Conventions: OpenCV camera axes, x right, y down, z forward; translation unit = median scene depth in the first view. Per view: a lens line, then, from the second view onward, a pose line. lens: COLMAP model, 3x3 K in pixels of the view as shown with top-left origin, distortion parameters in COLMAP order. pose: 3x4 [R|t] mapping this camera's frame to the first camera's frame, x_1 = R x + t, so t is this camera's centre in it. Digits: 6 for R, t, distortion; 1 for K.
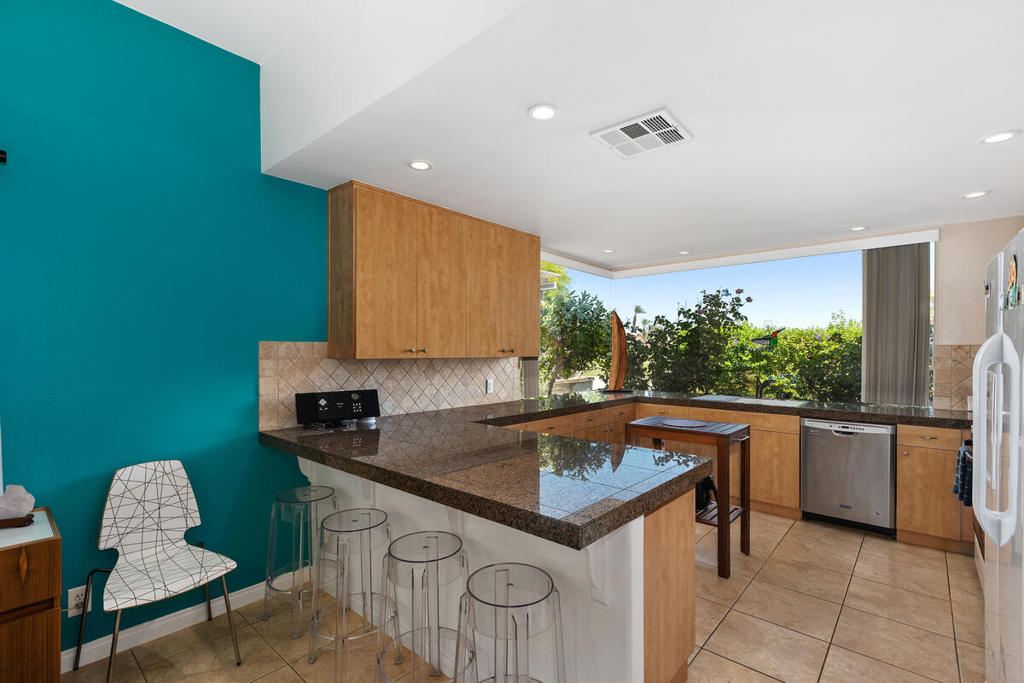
lens RADIAL K [[464.3, 0, 512.8], [0, 464.3, 352.3], [0, 0, 1]] dist [-0.002132, -0.000375]
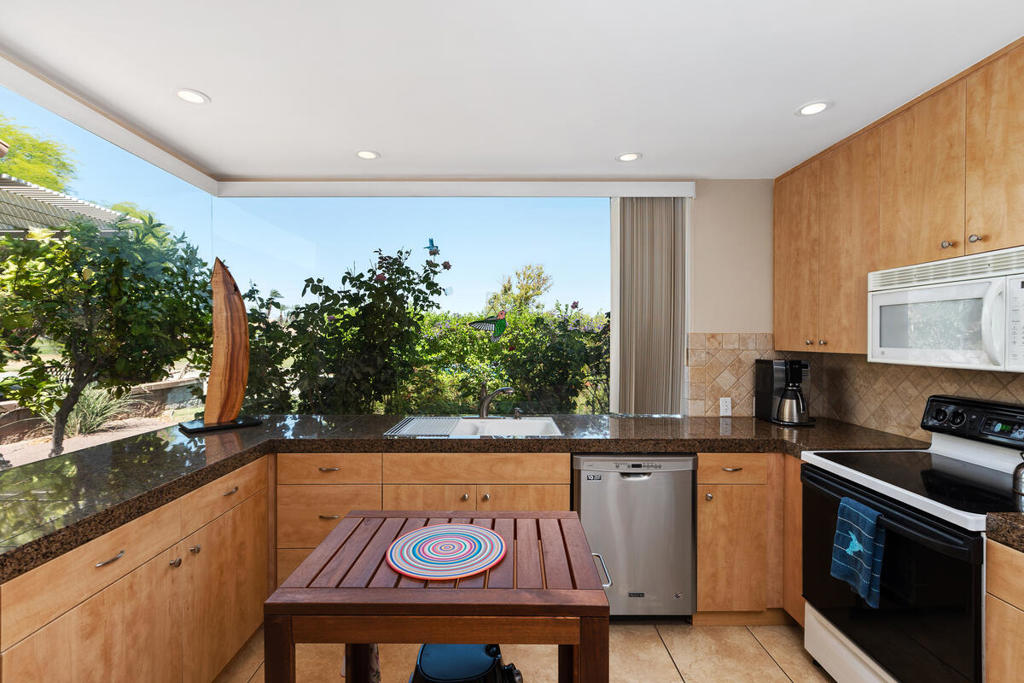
lens RADIAL K [[472.2, 0, 512.0], [0, 472.2, 341.5], [0, 0, 1]] dist [0.002739, 0.000413]
pose [[0.746410, -0.006251, 0.665457, 0.101382], [0.003296, 0.999978, 0.005695, -0.004262], [-0.665479, -0.002057, 0.746414, 0.364592]]
